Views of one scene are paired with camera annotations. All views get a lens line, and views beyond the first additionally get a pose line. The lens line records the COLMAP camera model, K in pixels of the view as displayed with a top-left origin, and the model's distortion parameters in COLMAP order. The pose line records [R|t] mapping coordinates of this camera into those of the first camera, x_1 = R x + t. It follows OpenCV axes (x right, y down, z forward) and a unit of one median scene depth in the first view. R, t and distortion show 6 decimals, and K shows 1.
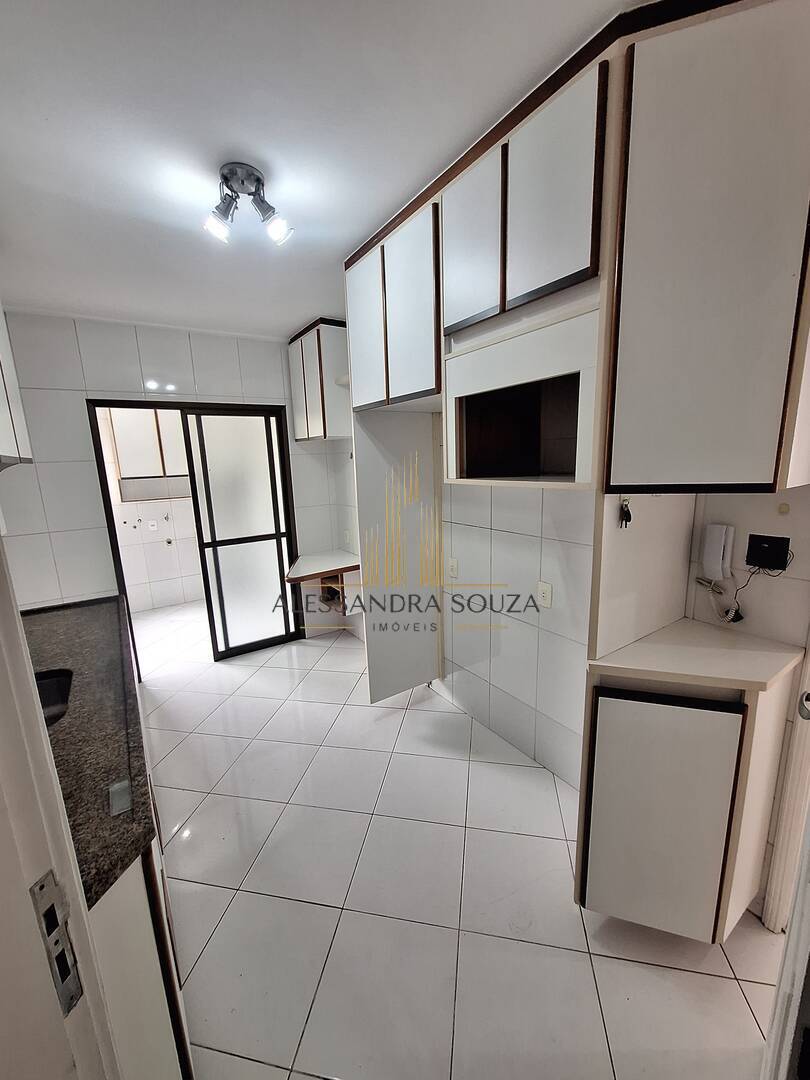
lens RADIAL K [[421.8, 0, 401.5], [0, 421.8, 544.4], [0, 0, 1]] dist [-0.010263, 0.002397]
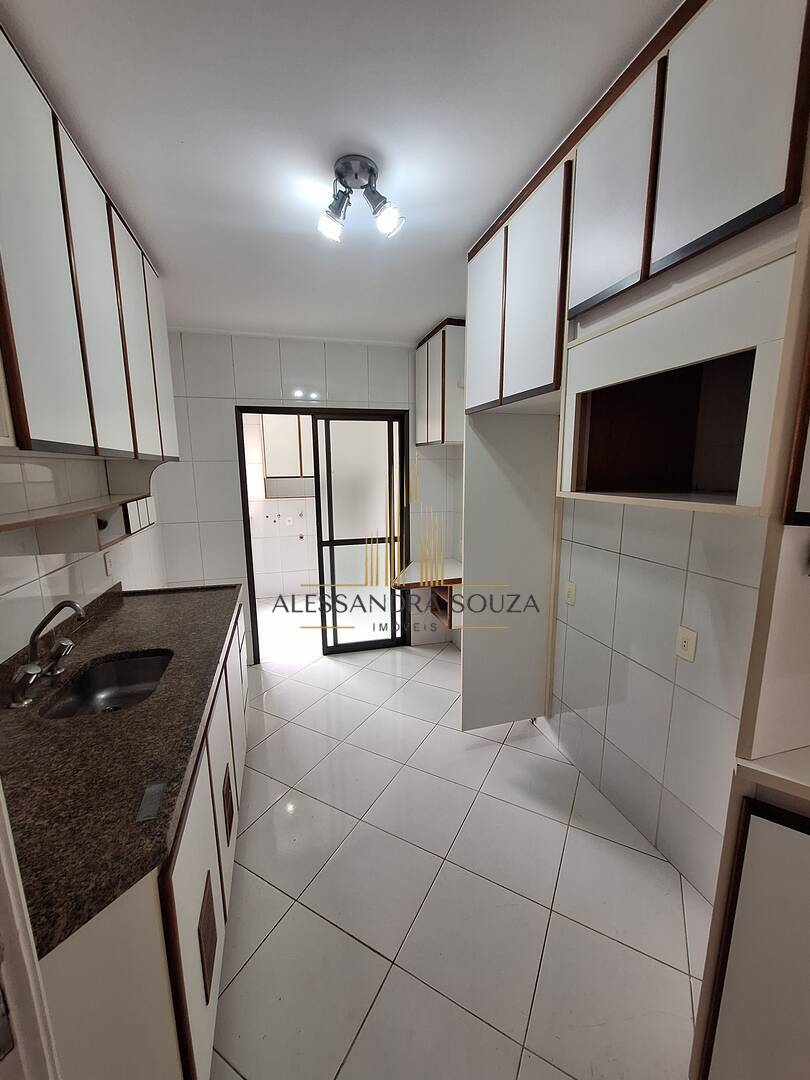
lens RADIAL K [[421.8, 0, 402.1], [0, 421.8, 543.5], [0, 0, 1]] dist [-0.010263, 0.002397]
pose [[0.951628, 0.080702, -0.296465, 0.042618], [-0.085761, 0.996307, -0.004077, -0.014336], [0.295041, 0.029305, 0.955035, 0.074396]]
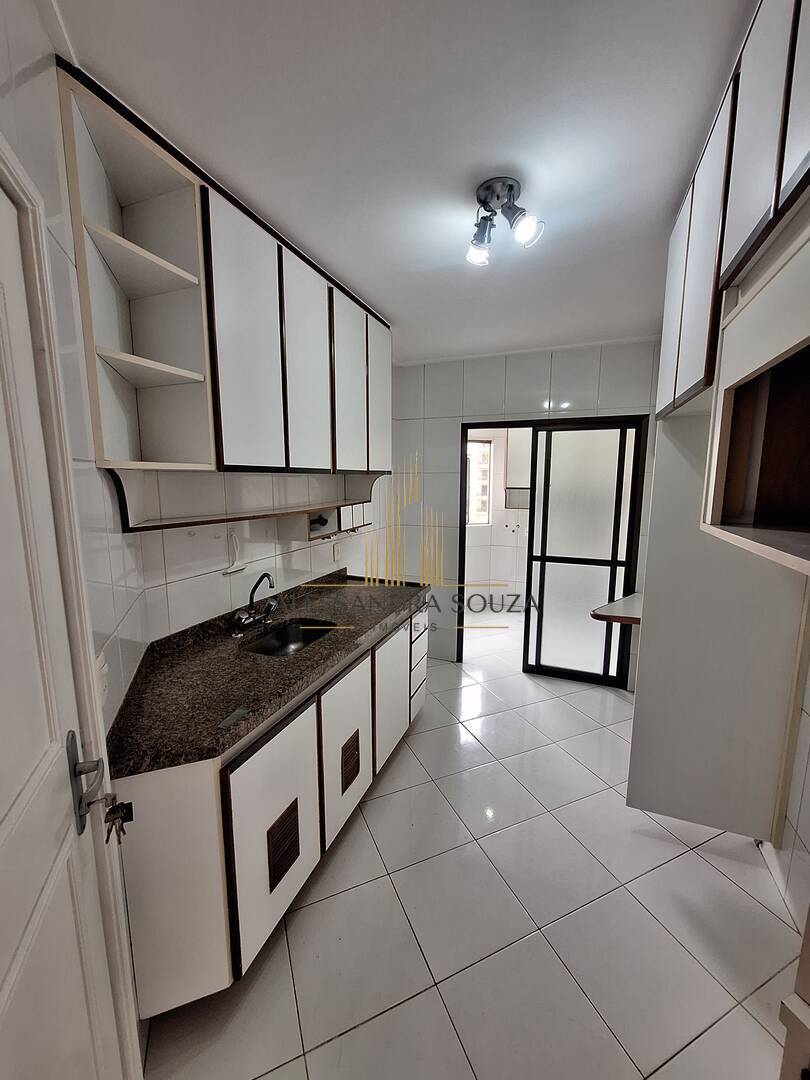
lens RADIAL K [[421.8, 0, 400.0], [0, 421.8, 543.1], [0, 0, 1]] dist [-0.010263, 0.002397]
pose [[0.567490, 0.161413, -0.807404, 0.228359], [-0.185443, 0.980458, 0.065670, -0.054997], [0.802226, 0.112460, 0.586333, 0.188651]]
